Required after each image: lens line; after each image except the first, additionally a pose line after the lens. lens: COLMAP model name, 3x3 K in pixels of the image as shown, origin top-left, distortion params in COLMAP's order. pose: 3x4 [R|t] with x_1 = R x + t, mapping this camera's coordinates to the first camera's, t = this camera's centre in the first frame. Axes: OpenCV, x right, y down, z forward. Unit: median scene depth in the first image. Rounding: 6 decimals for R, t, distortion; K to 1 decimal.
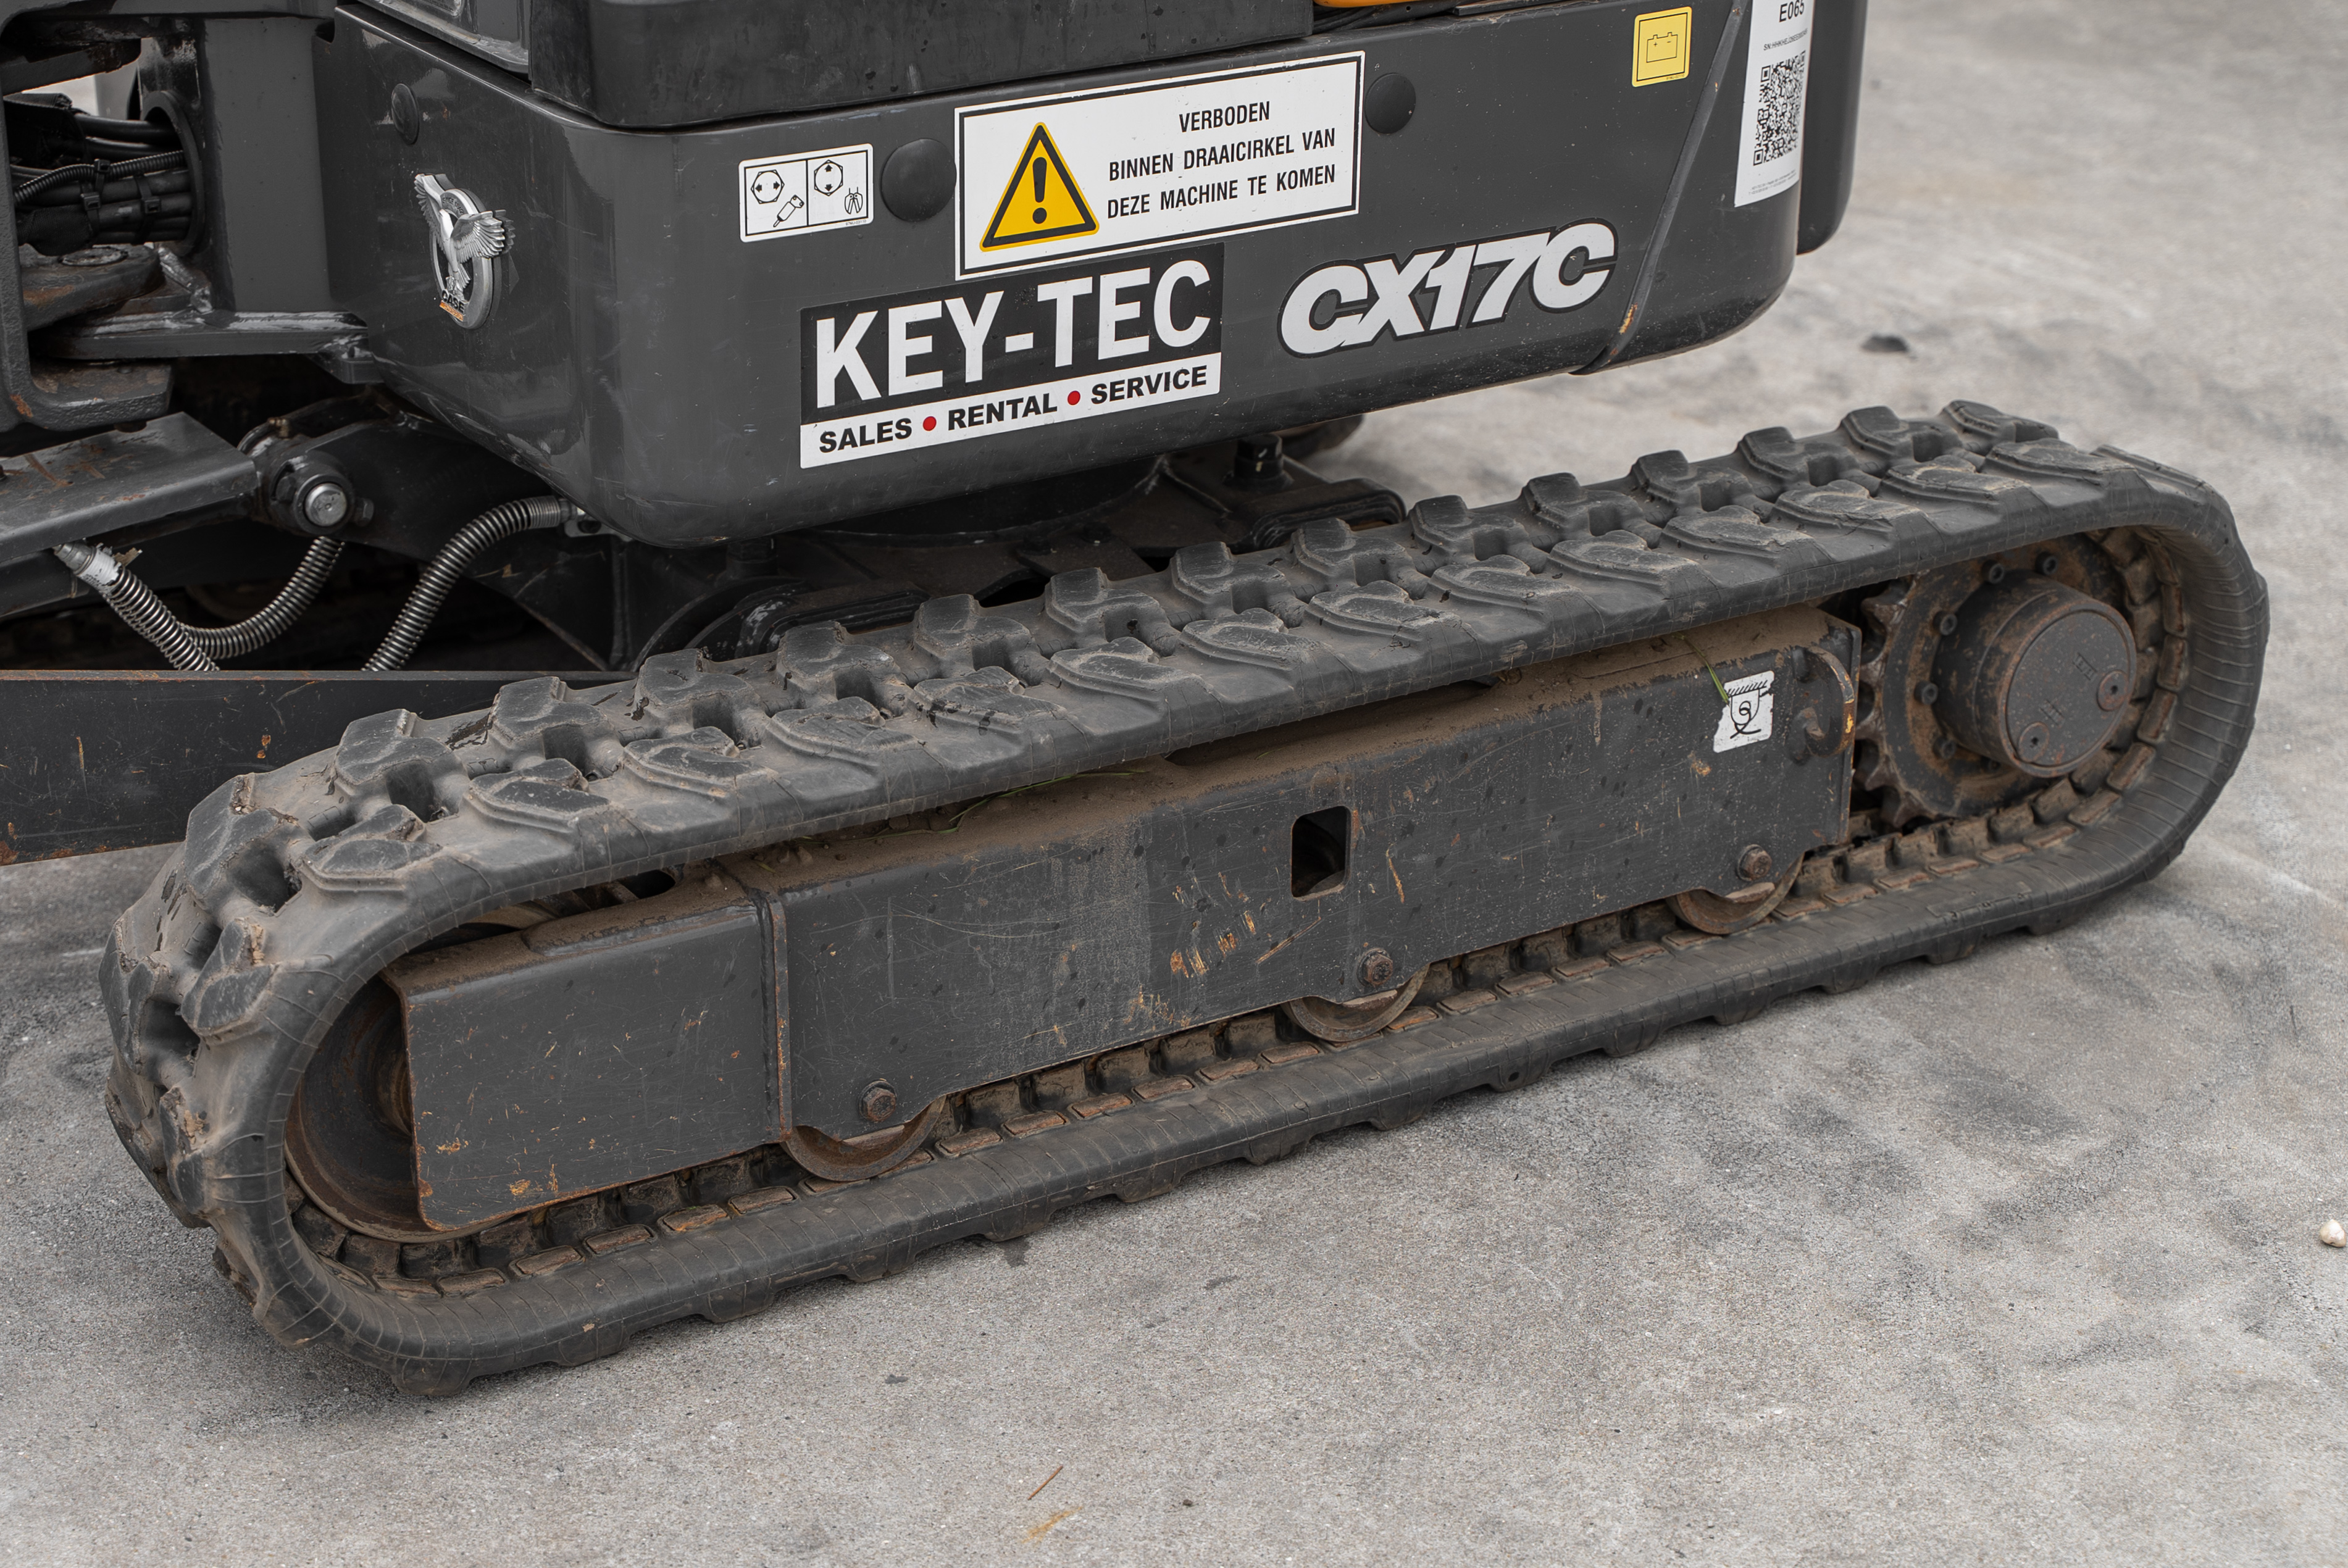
lens RADIAL K [[3621.4, 0, 1167.8], [0, 3621.4, 784.4], [0, 0, 1]] dist [0.015108, 0.000000]
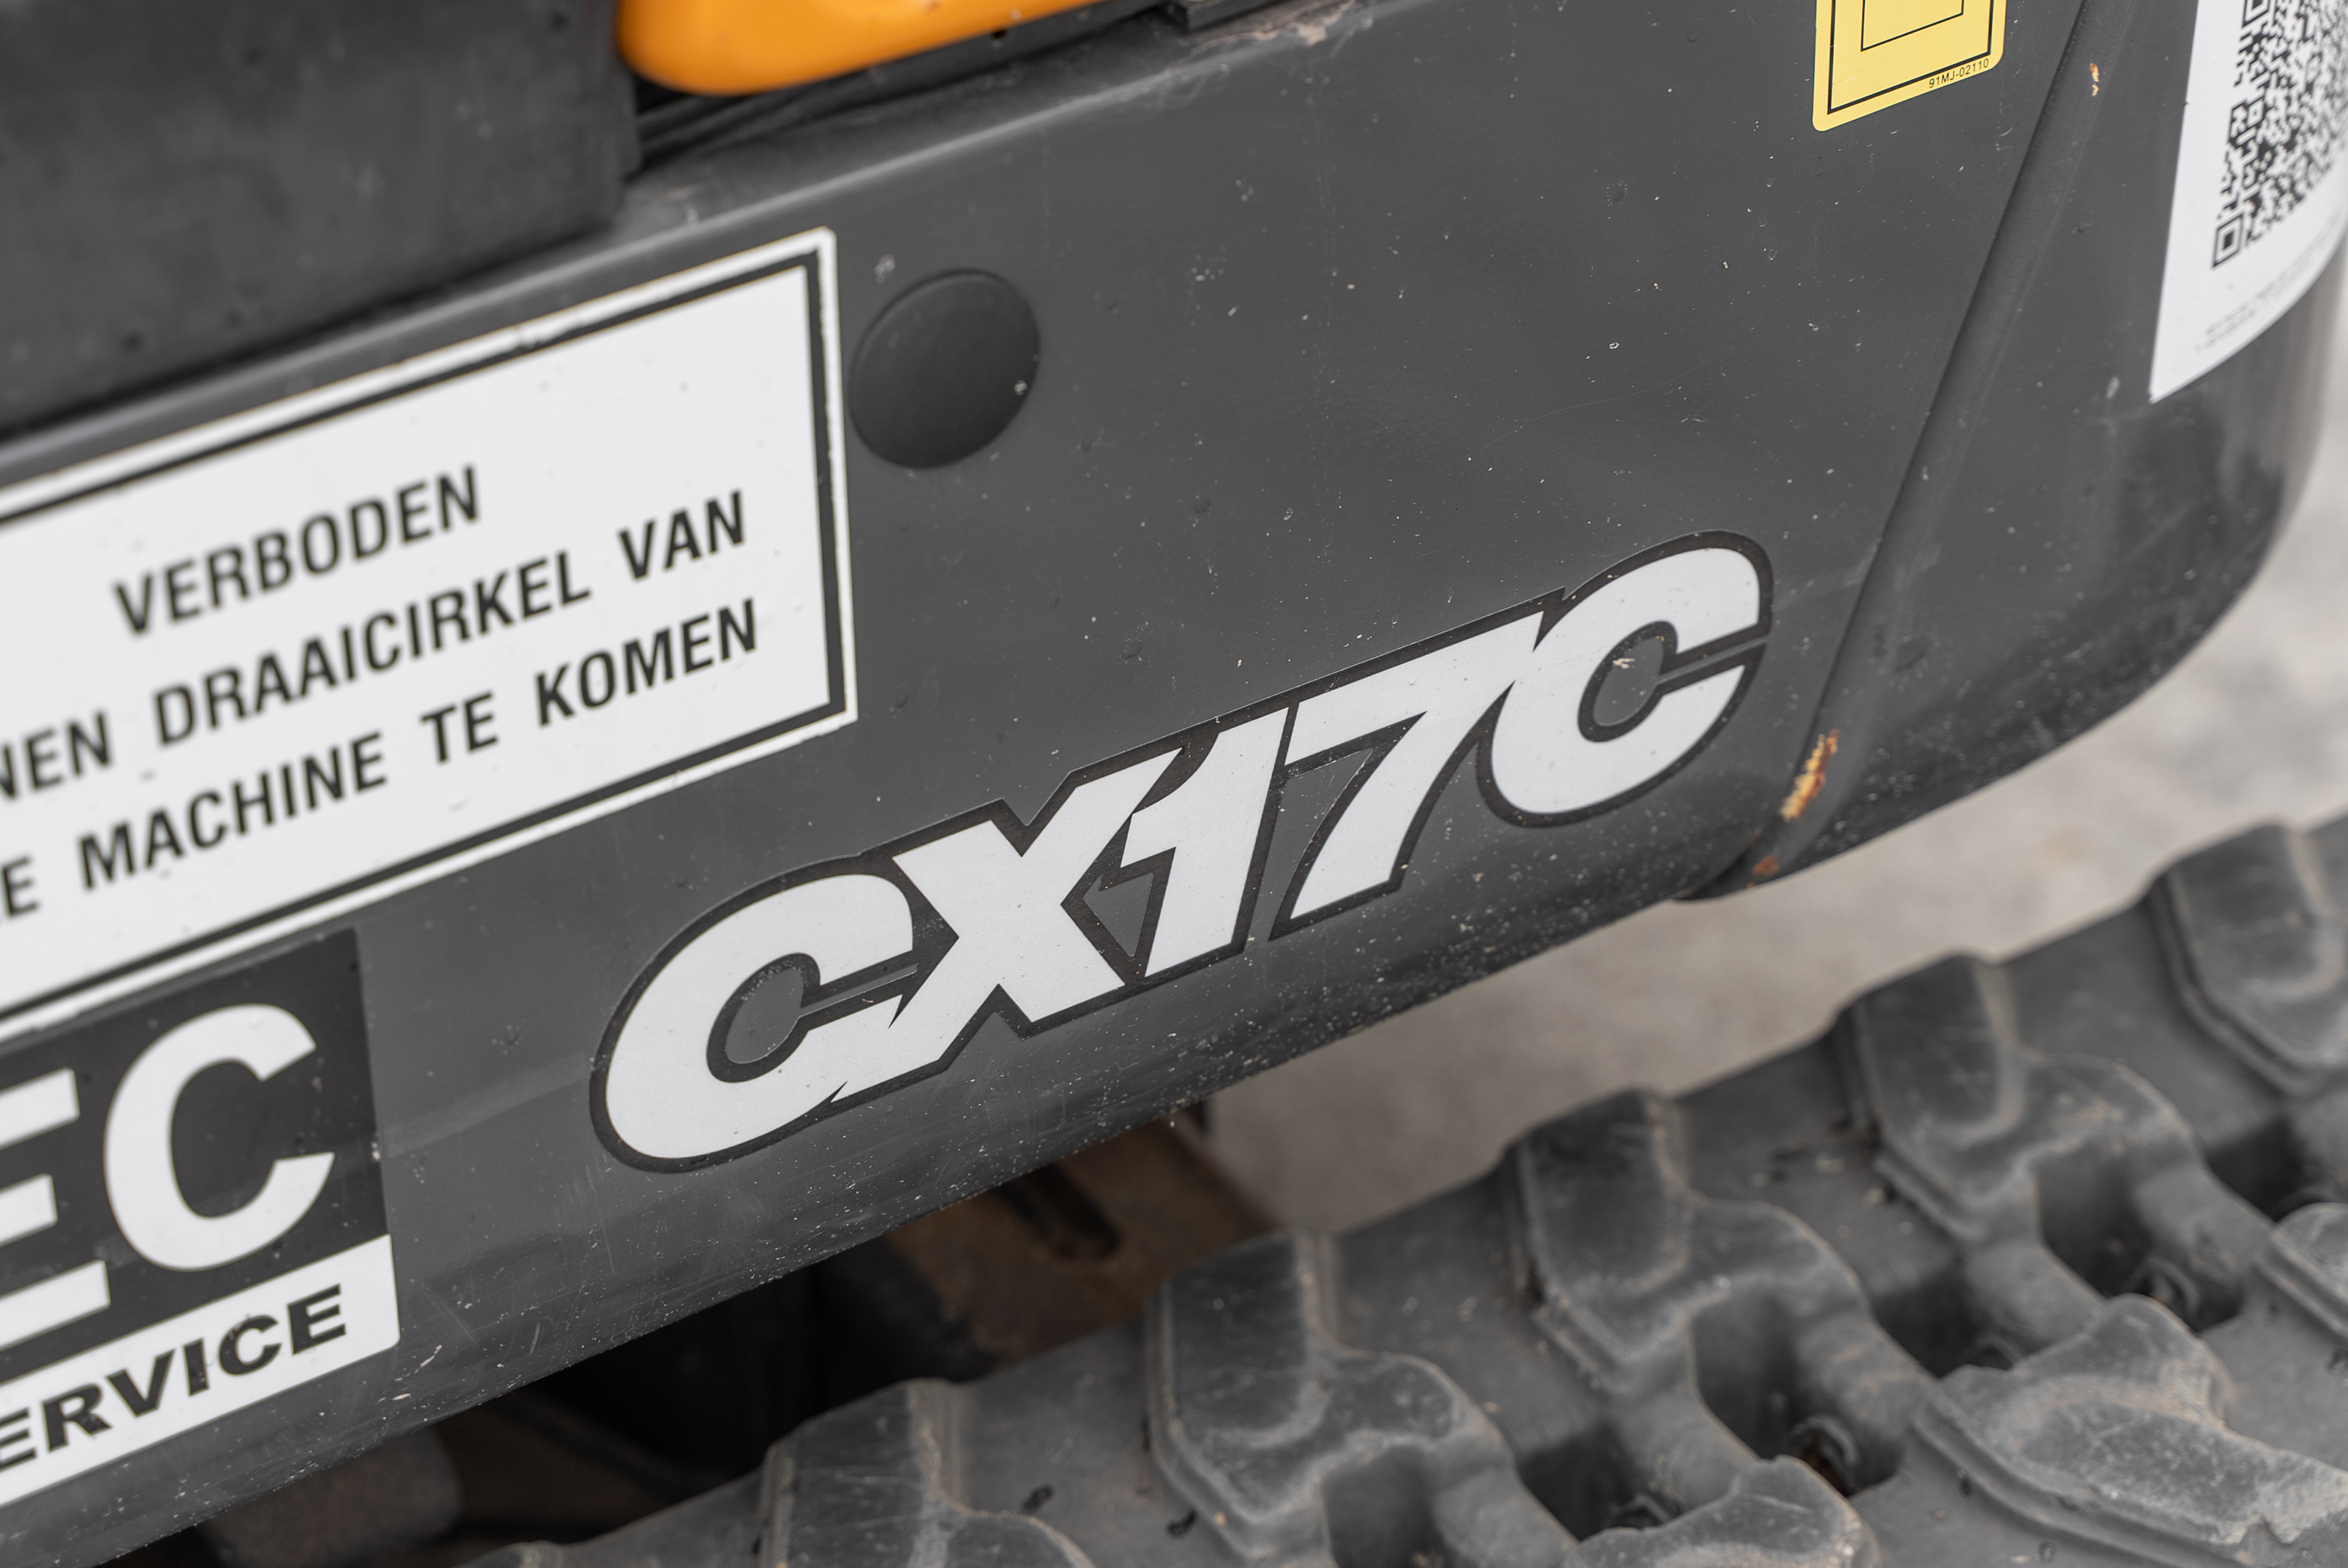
lens RADIAL K [[5464.9, 0, 1177.1], [0, 5464.9, 782.4], [0, 0, 1]] dist [0.019895, 0.000000]
pose [[0.999731, -0.018348, -0.014171, 0.085240], [0.020657, 0.982477, 0.185236, -0.235822], [0.010524, -0.185479, 0.982592, 0.574673]]
